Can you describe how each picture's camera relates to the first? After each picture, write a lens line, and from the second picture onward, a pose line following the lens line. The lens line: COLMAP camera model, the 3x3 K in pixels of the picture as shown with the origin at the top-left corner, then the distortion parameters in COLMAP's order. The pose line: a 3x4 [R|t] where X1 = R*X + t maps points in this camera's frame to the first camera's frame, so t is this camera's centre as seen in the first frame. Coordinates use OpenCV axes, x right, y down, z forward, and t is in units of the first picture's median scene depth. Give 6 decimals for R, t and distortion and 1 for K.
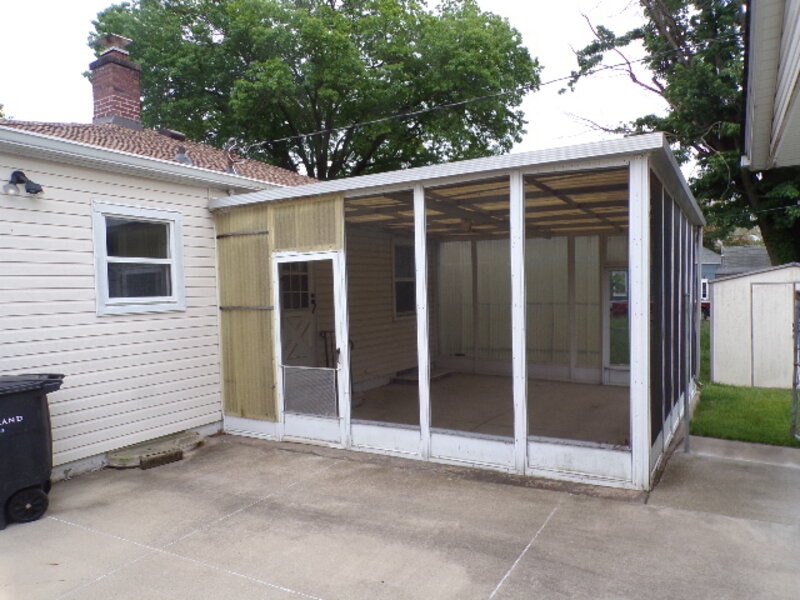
lens RADIAL K [[545.8, 0, 400.0], [0, 545.8, 300.0], [0, 0, 1]] dist [0.023078, -0.002915]
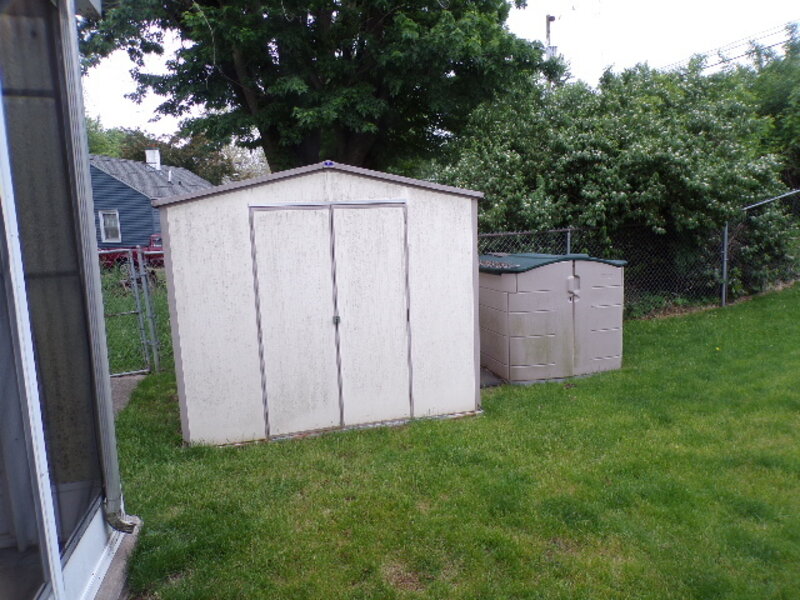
lens RADIAL K [[545.8, 0, 400.0], [0, 545.8, 300.0], [0, 0, 1]] dist [0.023078, -0.002915]
pose [[0.688477, -0.109083, 0.717008, 0.502483], [0.035161, 0.992482, 0.117232, -0.006304], [-0.724406, -0.055501, 0.687136, 0.769341]]
